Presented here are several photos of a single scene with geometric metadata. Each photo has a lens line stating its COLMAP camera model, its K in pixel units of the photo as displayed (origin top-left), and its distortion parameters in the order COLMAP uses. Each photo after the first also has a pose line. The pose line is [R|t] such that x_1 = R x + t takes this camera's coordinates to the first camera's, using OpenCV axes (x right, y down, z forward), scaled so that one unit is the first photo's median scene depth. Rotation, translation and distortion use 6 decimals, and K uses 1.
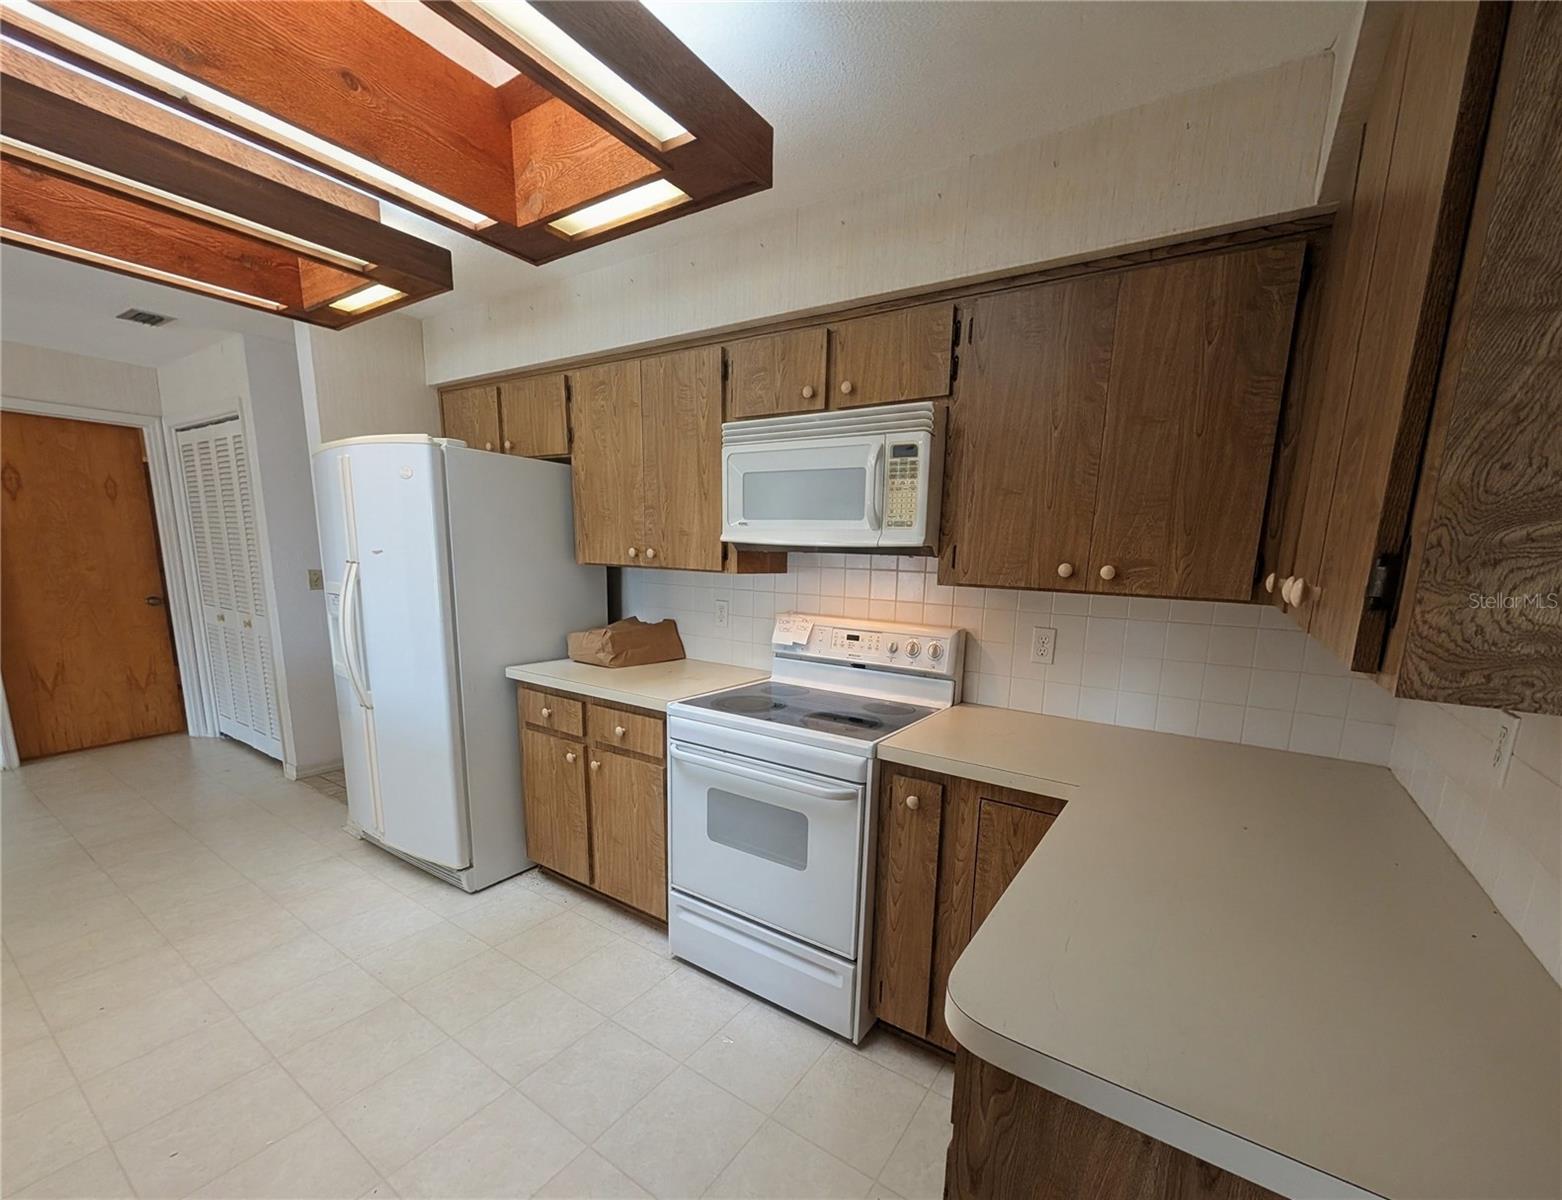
lens RADIAL K [[639.1, 0, 831.7], [0, 639.1, 672.3], [0, 0, 1]] dist [-0.000739, 0.000649]
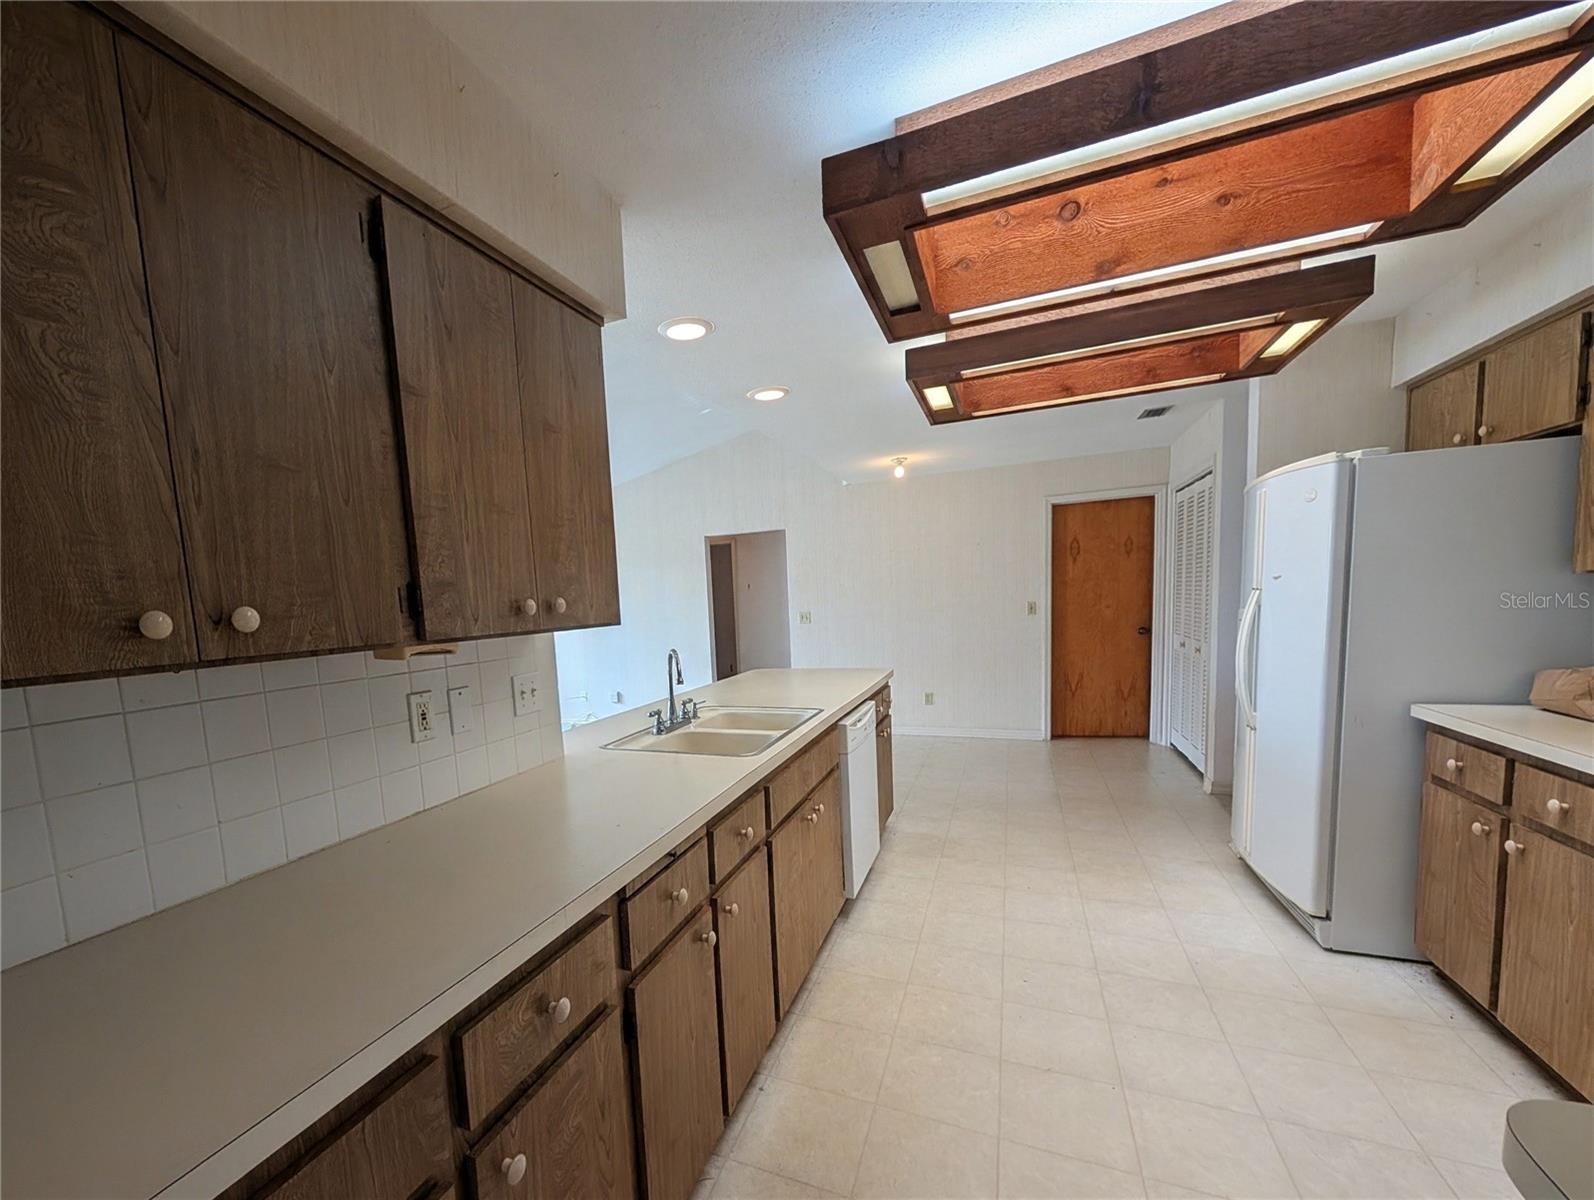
lens RADIAL K [[668.6, 0, 707.9], [0, 668.6, 672.5], [0, 0, 1]] dist [0.004709, -0.000876]
pose [[0.132286, 0.064442, -0.989115, 0.257826], [-0.125483, 0.990945, 0.047779, 0.027695], [0.983237, 0.117796, 0.139175, -0.033652]]
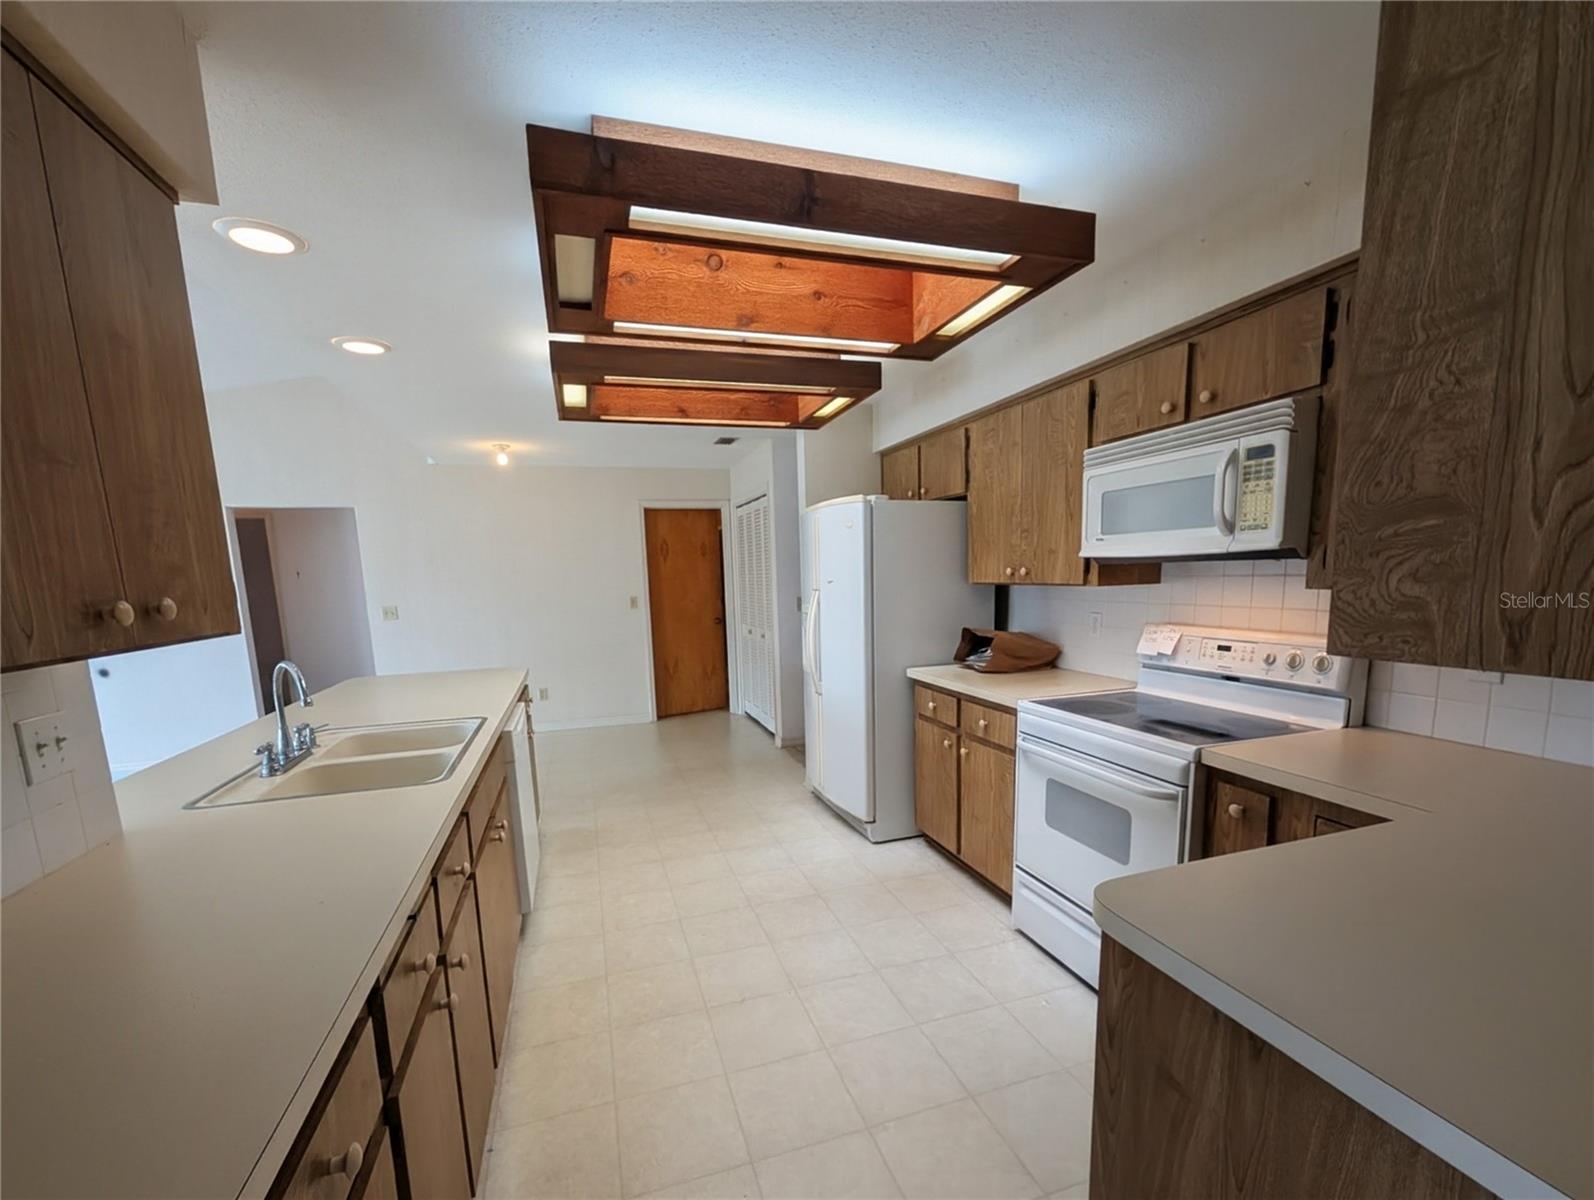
lens RADIAL K [[667.9, 0, 794.5], [0, 667.9, 672.4], [0, 0, 1]] dist [0.001269, 0.000222]
pose [[0.762939, 0.040092, -0.645226, 0.188963], [-0.062581, 0.997968, -0.011987, 0.033208], [0.643435, 0.049524, 0.763897, -0.163697]]
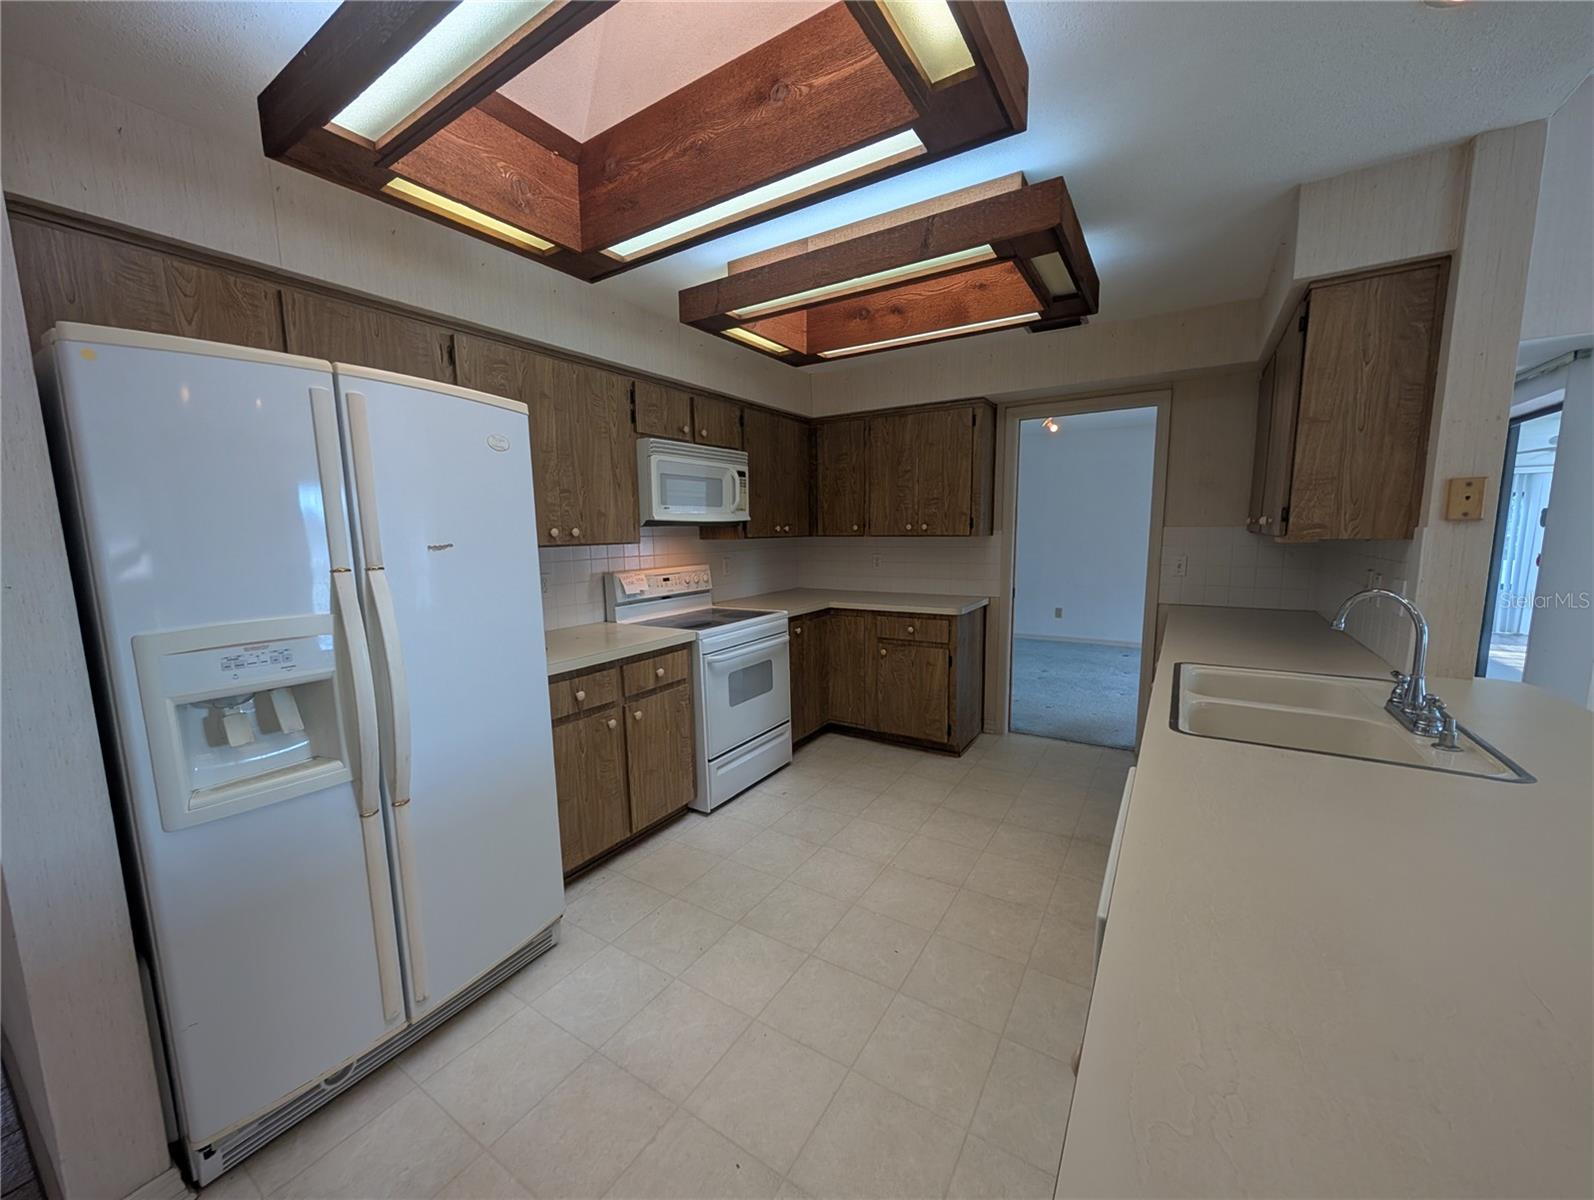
lens RADIAL K [[601.7, 0, 793.1], [0, 601.7, 605.6], [0, 0, 1]] dist [-0.000242, -0.000256]
pose [[0.015290, -0.163732, 0.986386, -1.422740], [0.196685, 0.967720, 0.157585, -0.163720], [-0.980347, 0.191598, 0.047000, 0.643797]]
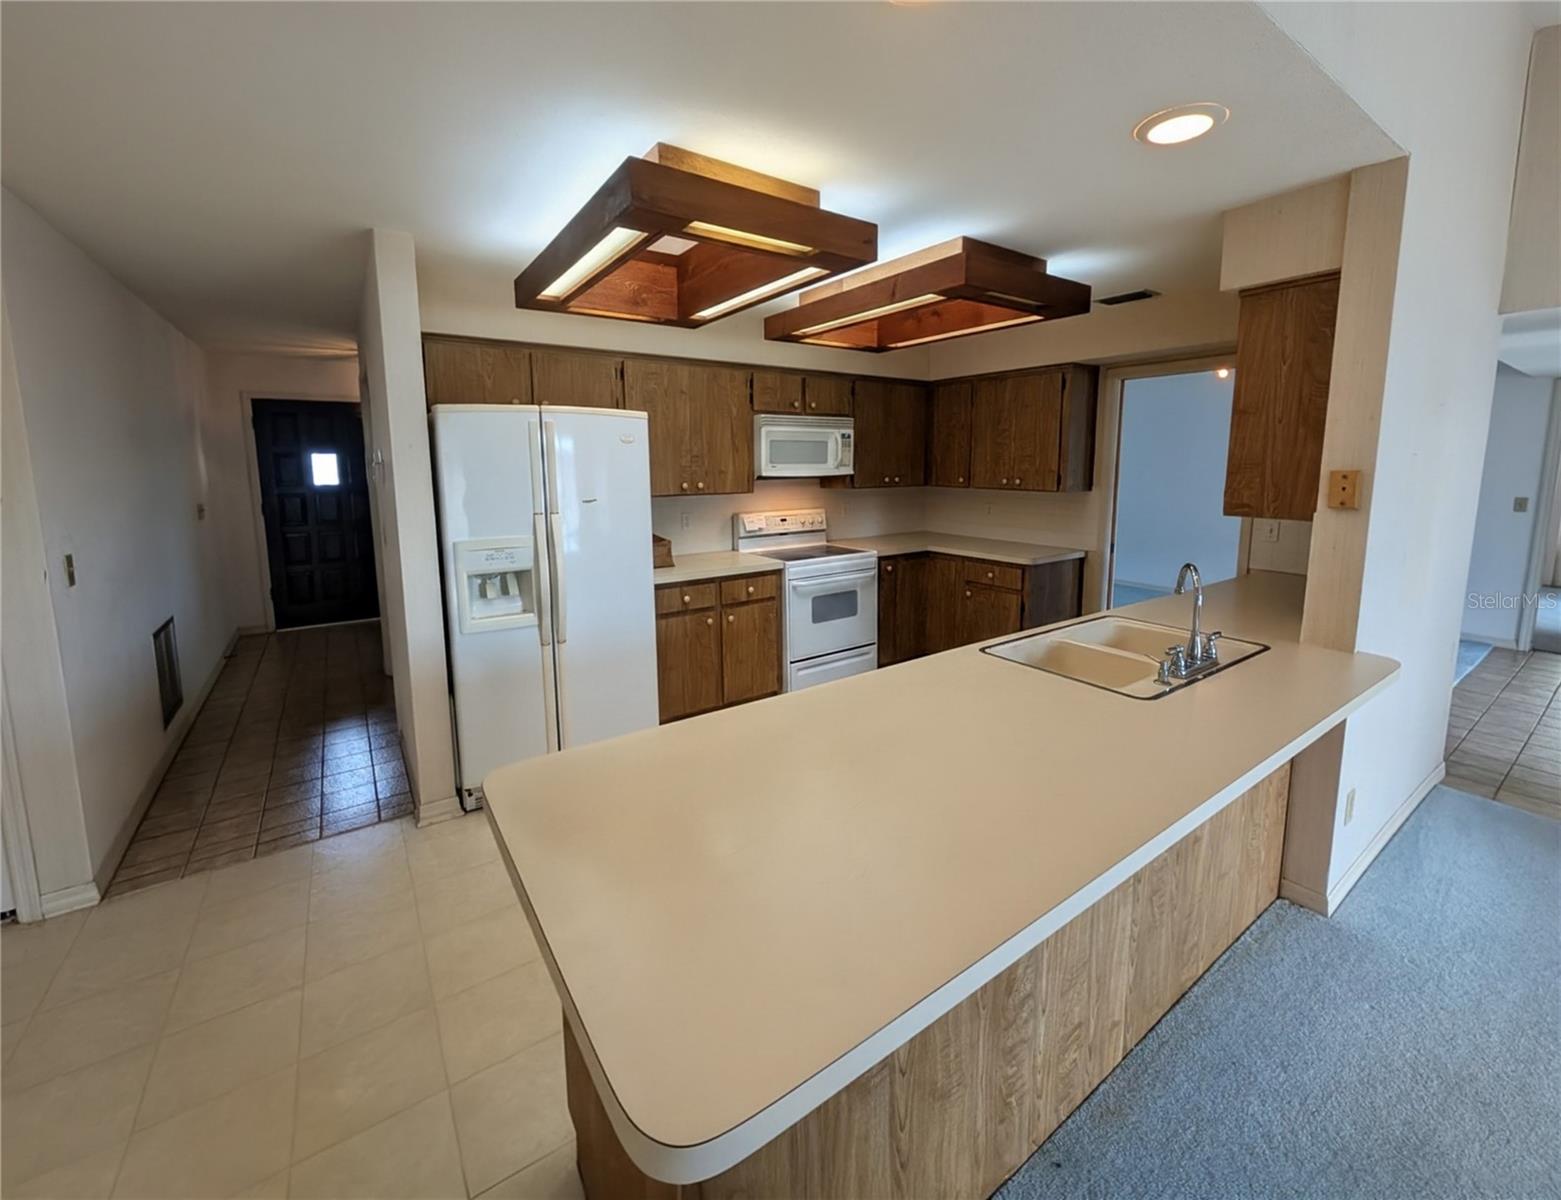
lens RADIAL K [[638.7, 0, 794.2], [0, 638.7, 540.7], [0, 0, 1]] dist [-0.000739, 0.000649]
pose [[0.388534, -0.153289, 0.908595, -1.757122], [0.183730, 0.979152, 0.086626, -0.157026], [-0.902931, 0.133279, 0.408597, 0.176450]]
